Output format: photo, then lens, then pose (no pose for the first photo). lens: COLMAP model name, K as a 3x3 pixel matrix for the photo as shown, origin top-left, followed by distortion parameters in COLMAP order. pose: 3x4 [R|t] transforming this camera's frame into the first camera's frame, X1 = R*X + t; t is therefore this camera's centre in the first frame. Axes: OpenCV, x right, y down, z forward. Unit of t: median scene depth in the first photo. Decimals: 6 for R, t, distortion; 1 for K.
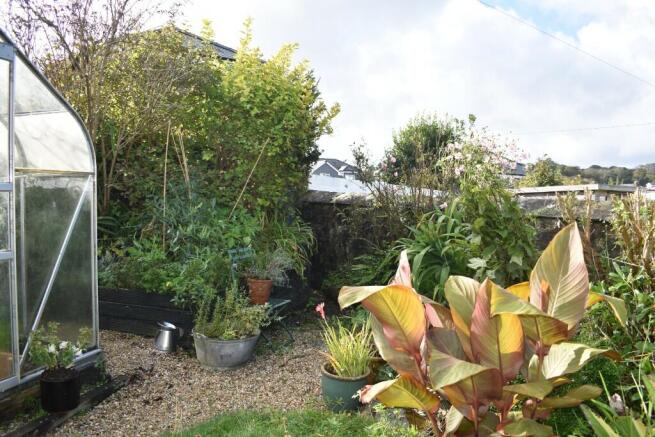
lens RADIAL K [[517.9, 0, 327.5], [0, 517.9, 218.5], [0, 0, 1]] dist [-0.058437, 0.002342]
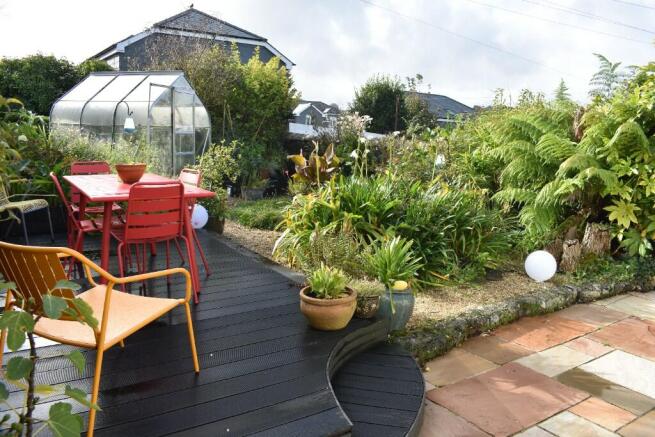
lens RADIAL K [[517.9, 0, 327.5], [0, 517.9, 218.5], [0, 0, 1]] dist [-0.058437, 0.002342]
pose [[0.999640, 0.013897, 0.022947, 0.073835], [-0.016461, 0.993156, 0.115630, 0.037045], [-0.021183, -0.115966, 0.993027, -0.967336]]
